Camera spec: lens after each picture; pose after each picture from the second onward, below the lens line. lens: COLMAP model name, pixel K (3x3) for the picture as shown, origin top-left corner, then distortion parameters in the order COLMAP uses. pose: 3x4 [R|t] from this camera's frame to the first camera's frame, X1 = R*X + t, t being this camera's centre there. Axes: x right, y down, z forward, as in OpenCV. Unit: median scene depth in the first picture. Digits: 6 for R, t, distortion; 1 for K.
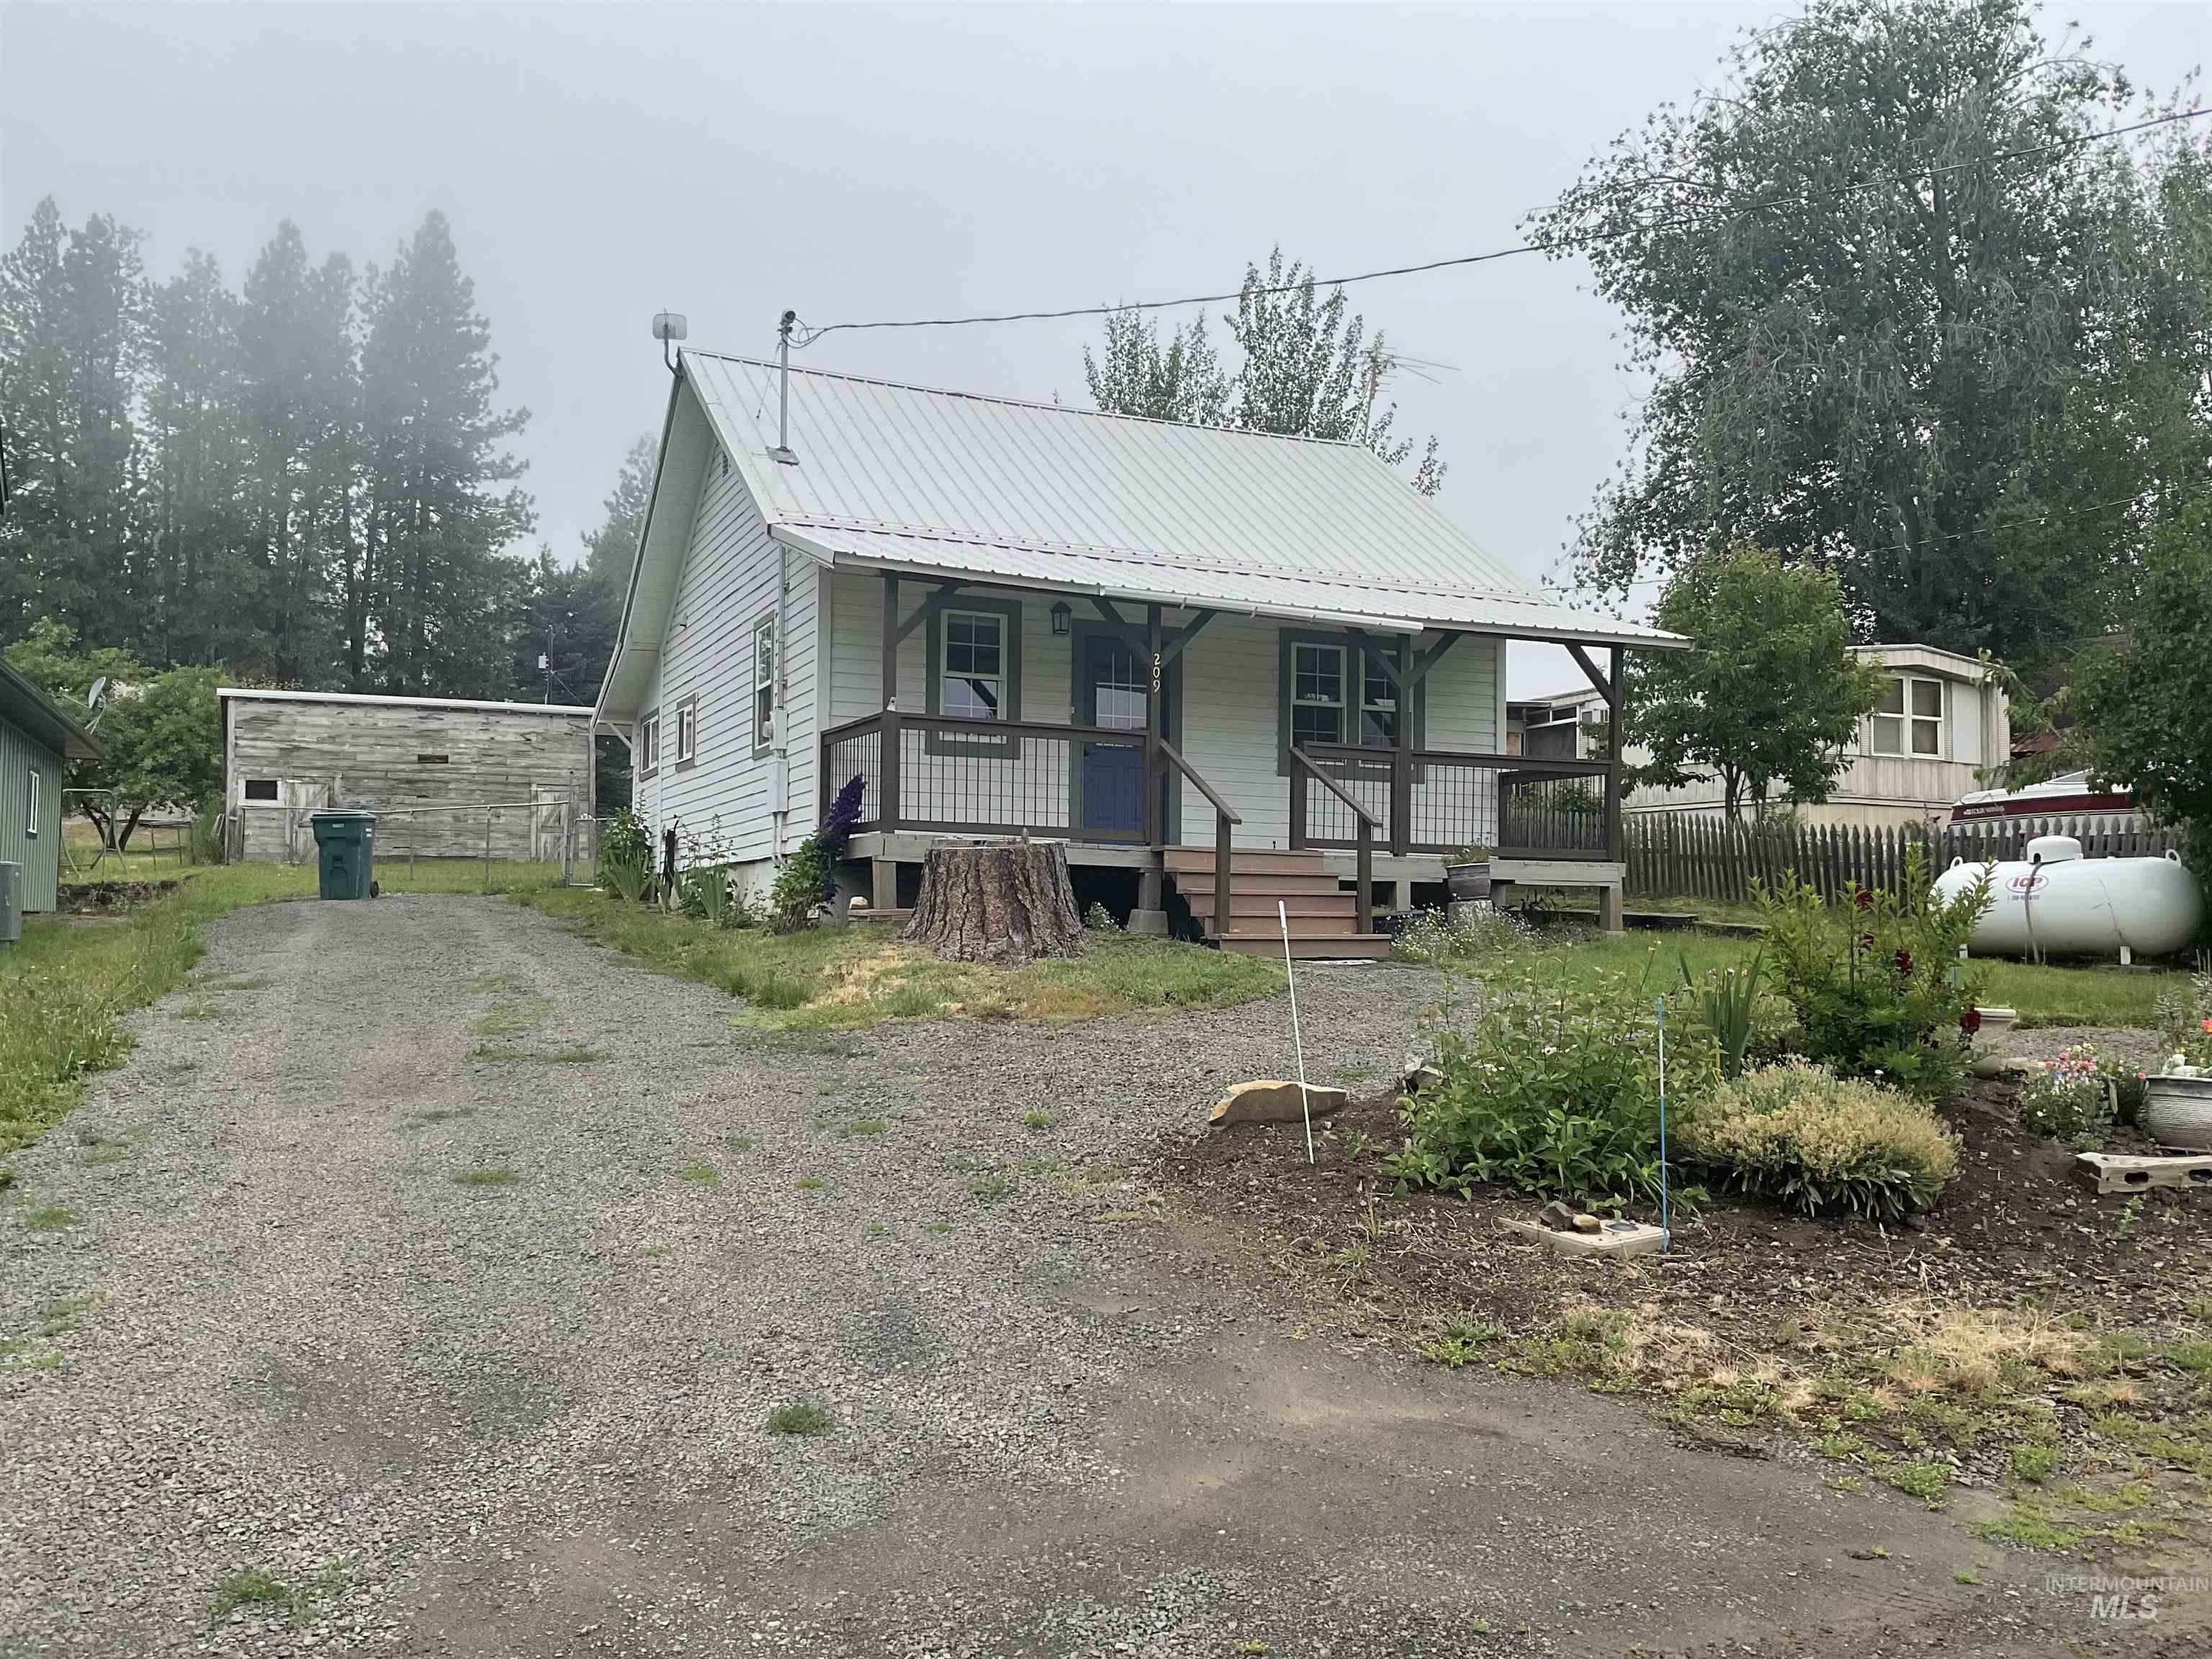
lens RADIAL K [[1837.2, 0, 1106.0], [0, 1837.2, 829.5], [0, 0, 1]] dist [0.090910, -0.163000]
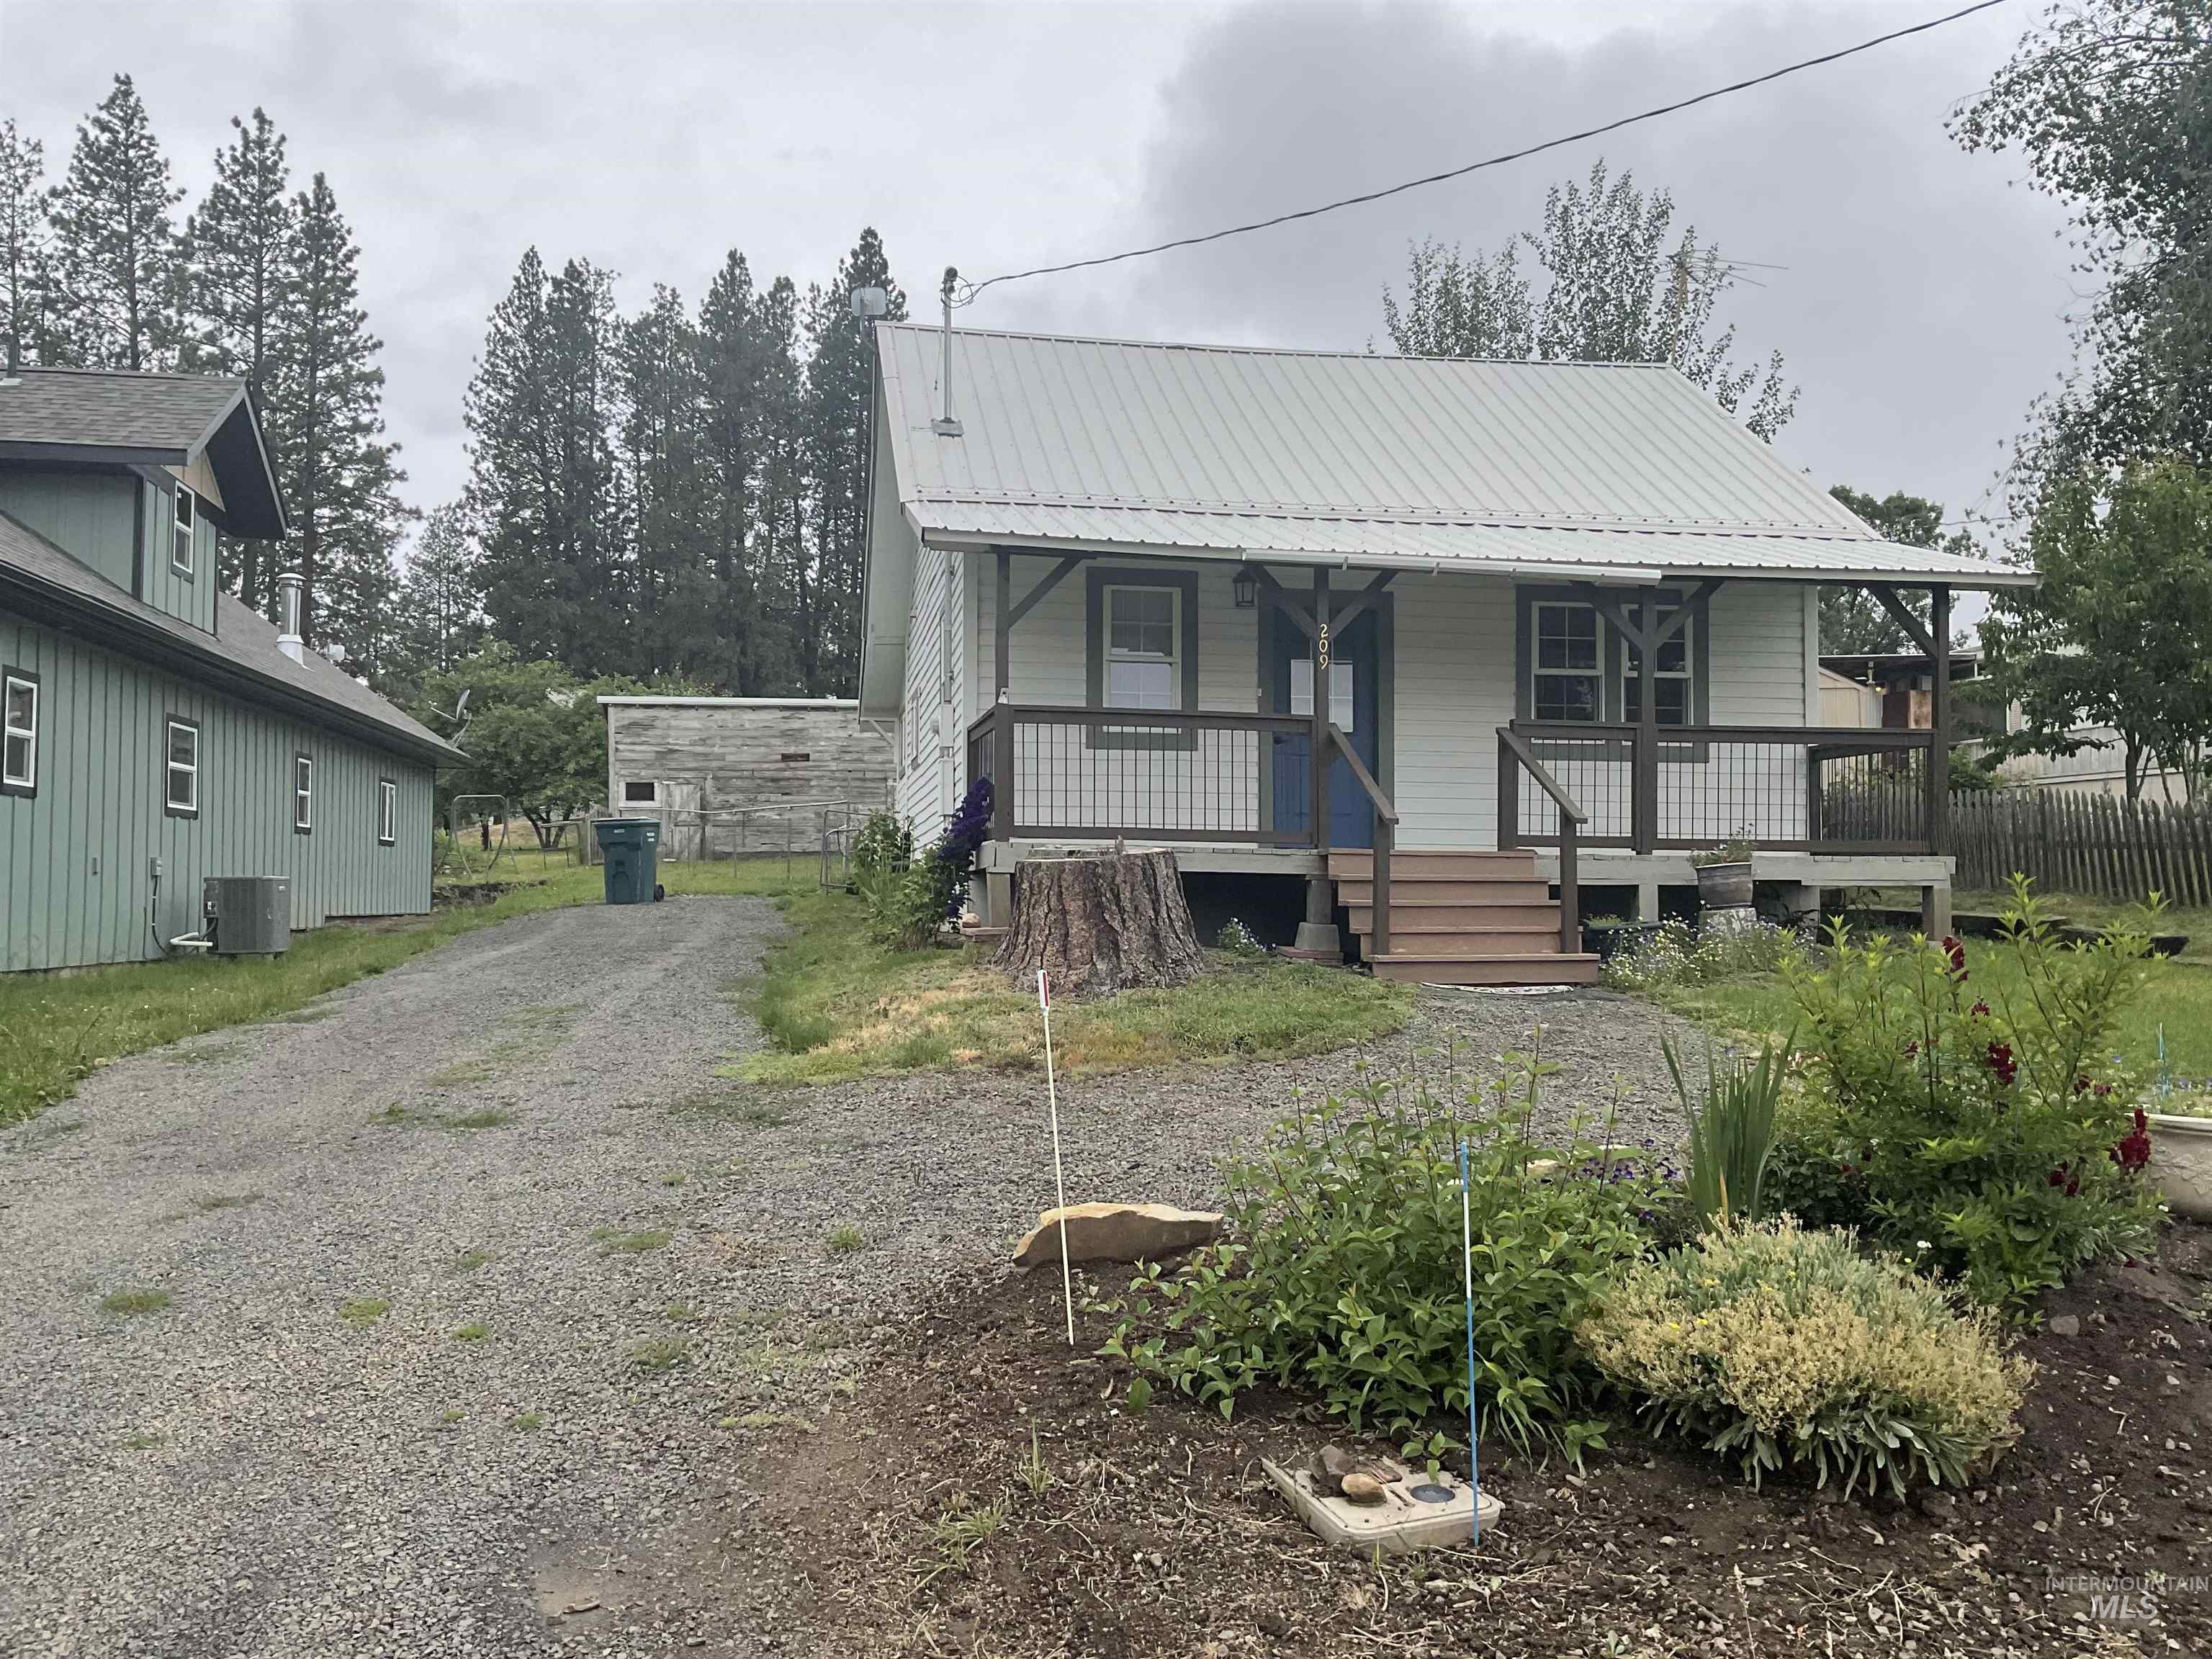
lens RADIAL K [[1829.5, 0, 1106.0], [0, 1829.5, 829.5], [0, 0, 1]] dist [0.103597, -0.184885]
pose [[0.969274, -0.018320, -0.245301, 0.081103], [0.021271, 0.999730, 0.009385, -0.006040], [0.245063, -0.014314, 0.969401, 0.085923]]
